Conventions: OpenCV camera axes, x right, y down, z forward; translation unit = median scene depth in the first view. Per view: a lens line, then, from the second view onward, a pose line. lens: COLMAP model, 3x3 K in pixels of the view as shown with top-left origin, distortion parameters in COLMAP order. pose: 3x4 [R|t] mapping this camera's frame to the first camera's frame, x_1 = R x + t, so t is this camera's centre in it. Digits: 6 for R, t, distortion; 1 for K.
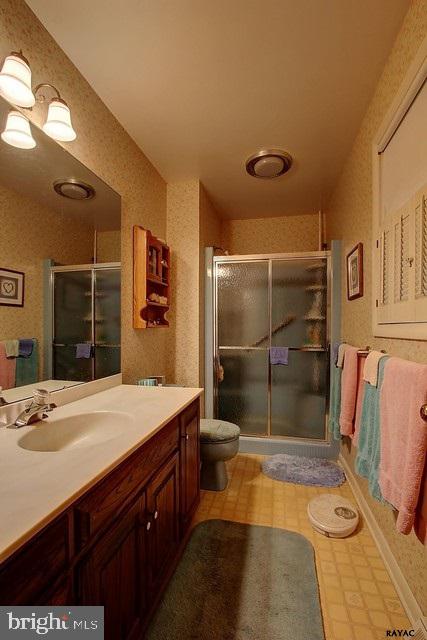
lens RADIAL K [[294.3, 0, 216.1], [0, 294.3, 325.0], [0, 0, 1]] dist [-0.007477, 0.001971]
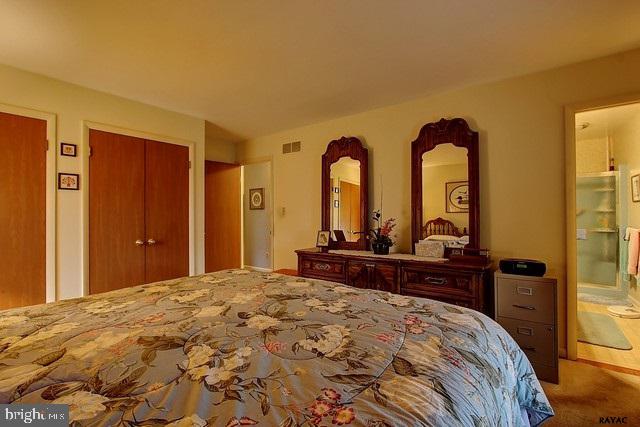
lens RADIAL K [[294.3, 0, 313.3], [0, 294.3, 212.9], [0, 0, 1]] dist [-0.007477, 0.001971]
pose [[0.909125, -0.010564, -0.416389, -0.608375], [0.004367, 0.999865, -0.015833, 0.010645], [0.416500, 0.012576, 0.909049, -1.507989]]
